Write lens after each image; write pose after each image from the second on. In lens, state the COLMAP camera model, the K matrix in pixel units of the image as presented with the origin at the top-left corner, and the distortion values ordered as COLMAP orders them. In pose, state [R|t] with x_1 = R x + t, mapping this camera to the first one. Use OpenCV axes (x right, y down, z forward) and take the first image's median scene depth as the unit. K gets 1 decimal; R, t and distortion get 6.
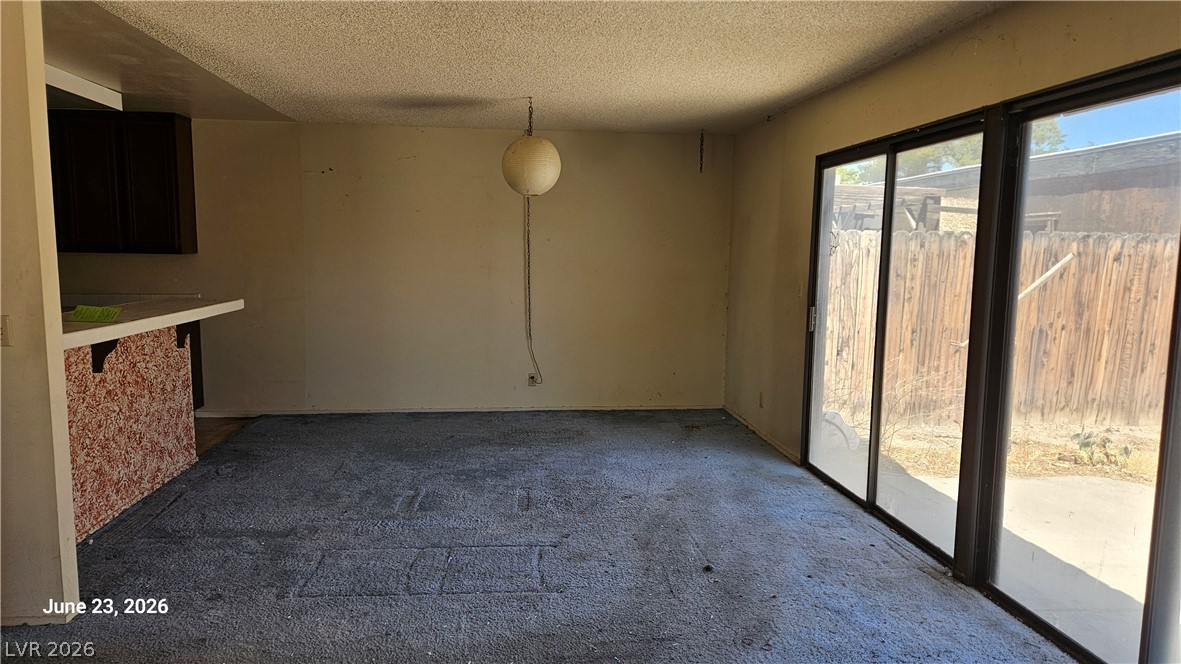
lens RADIAL K [[787.4, 0, 581.8], [0, 787.4, 344.9], [0, 0, 1]] dist [0.073812, -0.066911]
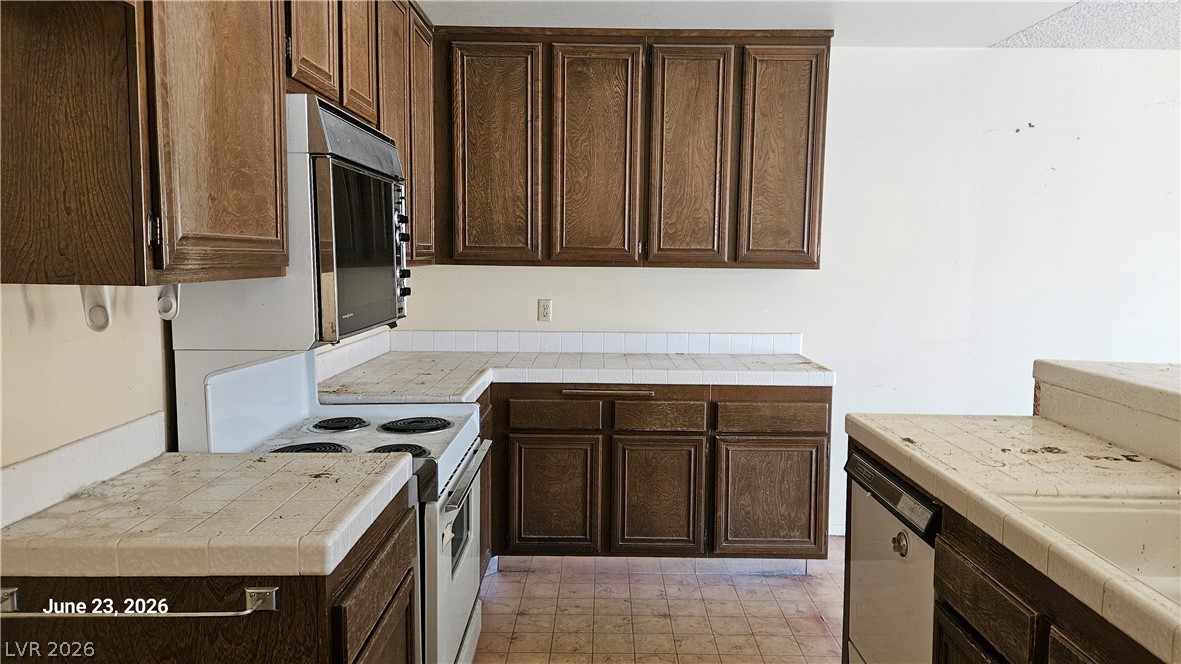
lens RADIAL K [[787.4, 0, 598.4], [0, 787.4, 324.7], [0, 0, 1]] dist [0.073812, -0.066911]
pose [[0.994856, 0.008196, -0.100962, -0.810224], [-0.011293, 0.999482, -0.030143, -0.070882], [0.100663, 0.031128, 0.994434, 0.534899]]
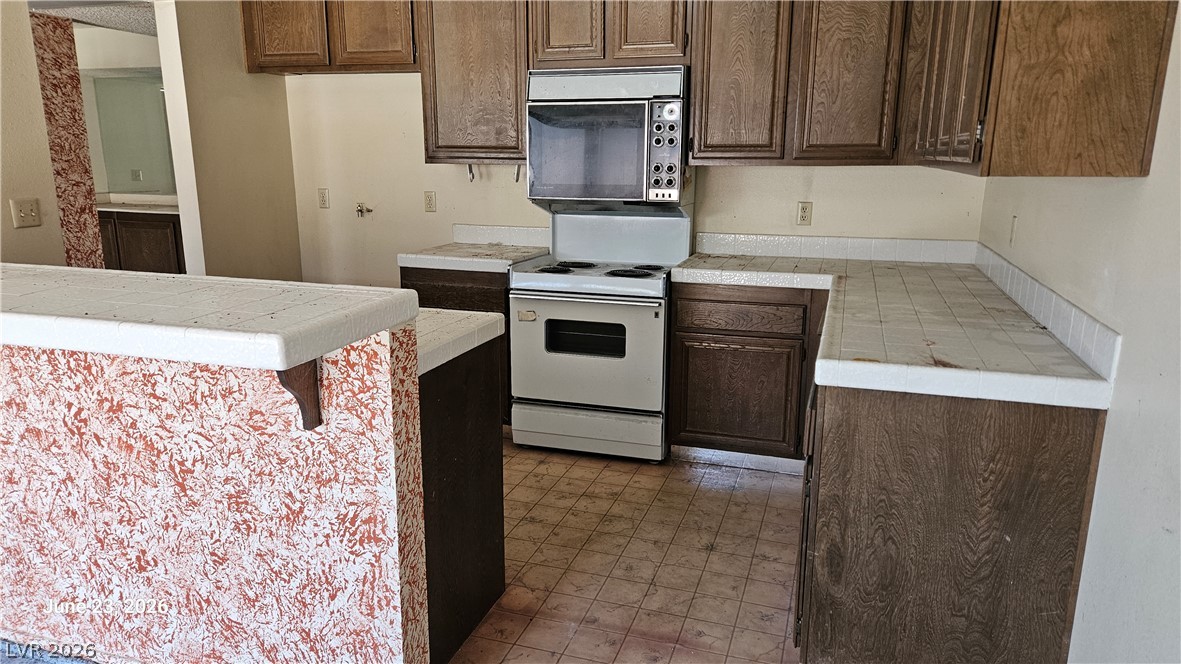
lens RADIAL K [[787.4, 0, 595.0], [0, 787.4, 343.9], [0, 0, 1]] dist [0.073812, -0.066911]
pose [[-0.399503, 0.197964, -0.895102, -0.253531], [-0.122352, 0.956156, 0.266075, -0.154722], [0.908530, 0.215815, -0.357766, 1.326994]]
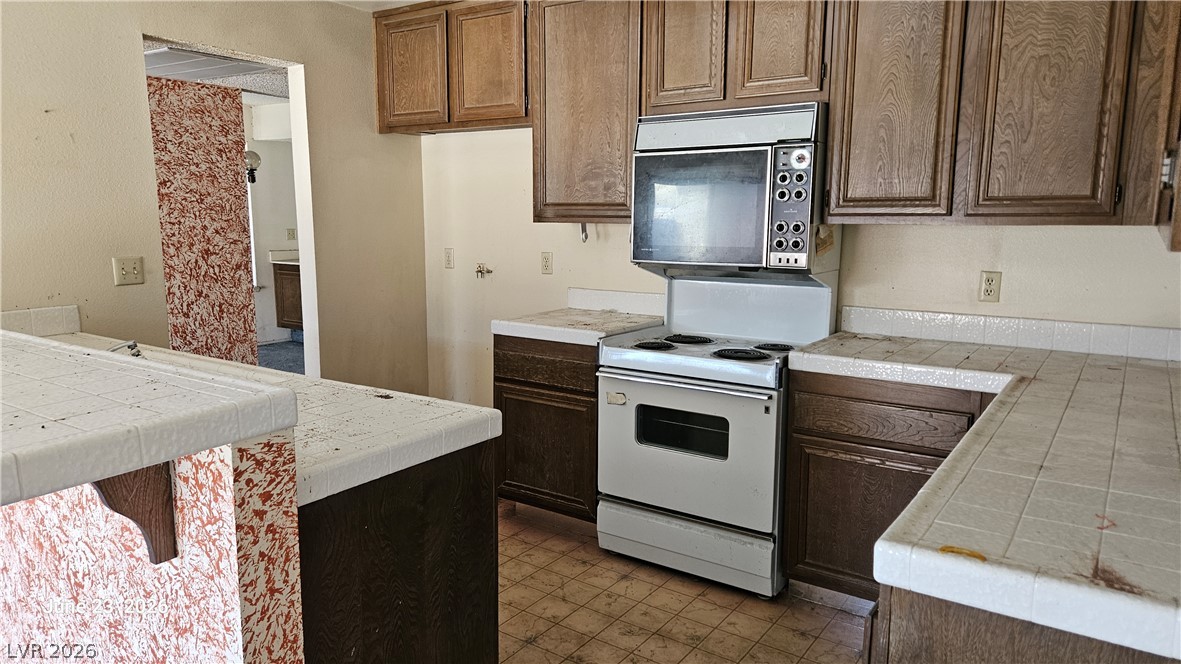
lens RADIAL K [[787.4, 0, 581.3], [0, 787.4, 336.2], [0, 0, 1]] dist [0.073812, -0.066911]
pose [[-0.653196, 0.103885, -0.750029, -0.422726], [-0.102862, 0.969187, 0.223822, -0.161284], [0.750170, 0.223349, -0.622383, 1.359023]]
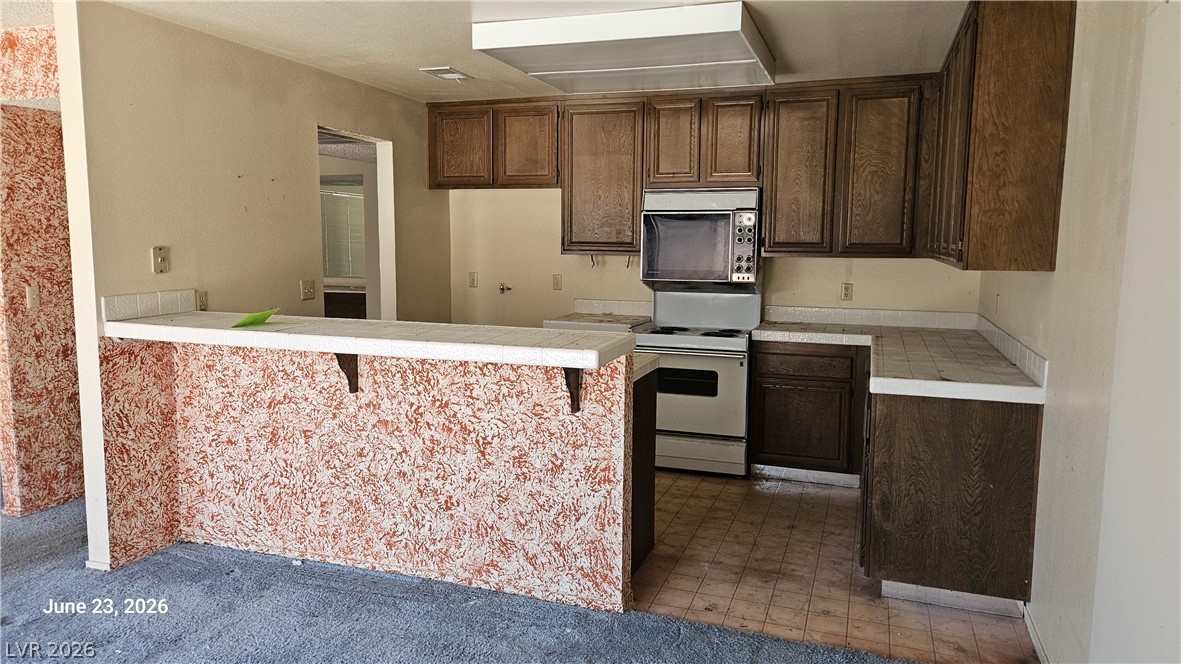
lens RADIAL K [[787.4, 0, 604.6], [0, 787.4, 328.0], [0, 0, 1]] dist [0.073812, -0.066911]
pose [[-0.414832, 0.087663, -0.905665, 0.043537], [-0.124967, 0.980427, 0.152140, -0.168565], [0.901276, 0.176291, -0.395757, 1.342752]]
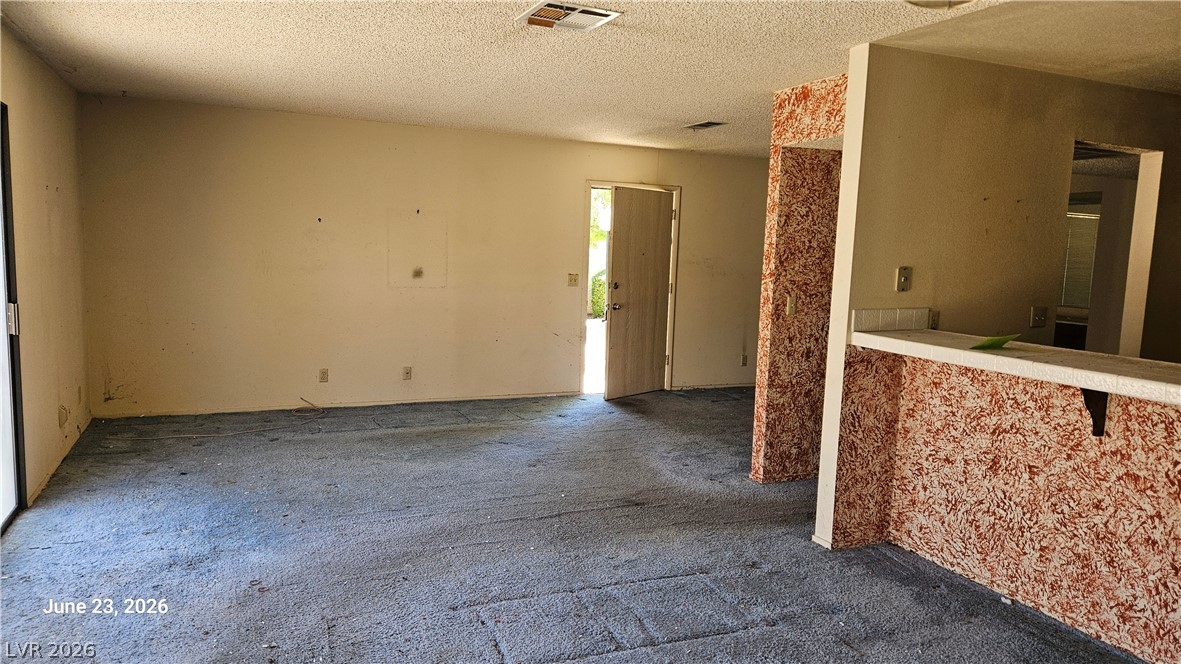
lens RADIAL K [[787.4, 0, 586.7], [0, 787.4, 336.8], [0, 0, 1]] dist [0.073812, -0.066911]
pose [[-0.949750, -0.007419, -0.312923, 0.087932], [-0.081741, 0.970907, 0.225074, -0.162994], [0.302149, 0.239342, -0.922725, 1.317396]]
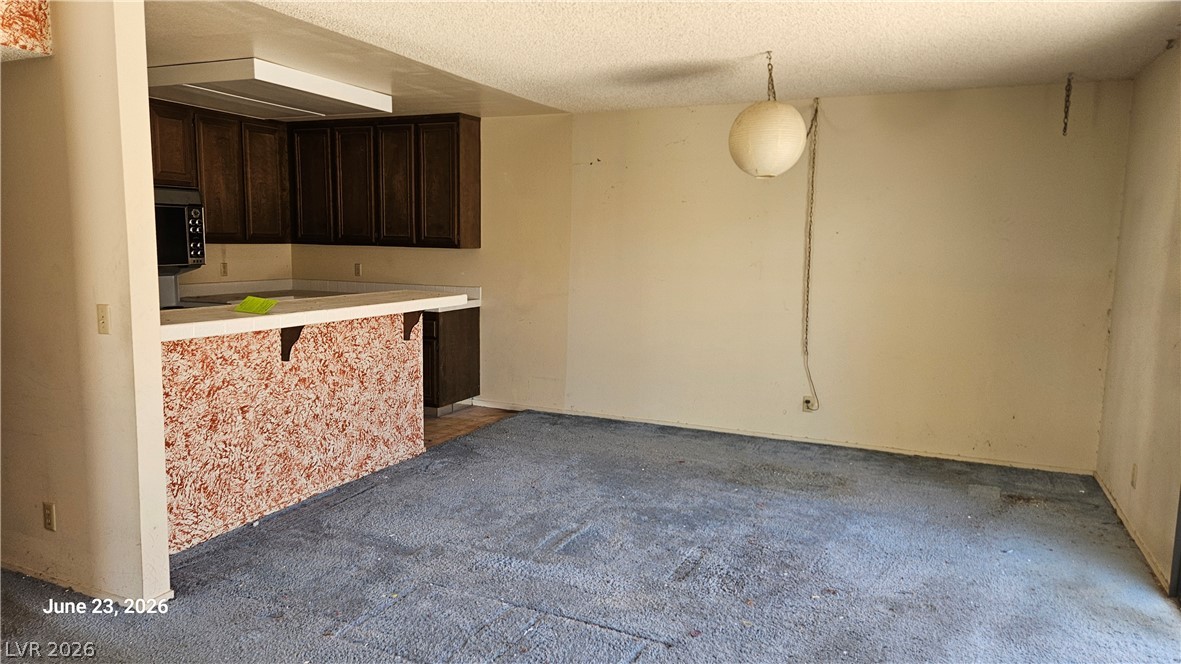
lens RADIAL K [[787.4, 0, 575.3], [0, 787.4, 330.3], [0, 0, 1]] dist [0.073812, -0.066911]
pose [[0.863613, 0.060391, -0.500525, 0.201749], [-0.066526, 0.997769, 0.005602, -0.030777], [0.499747, 0.028460, 0.865704, 0.251218]]
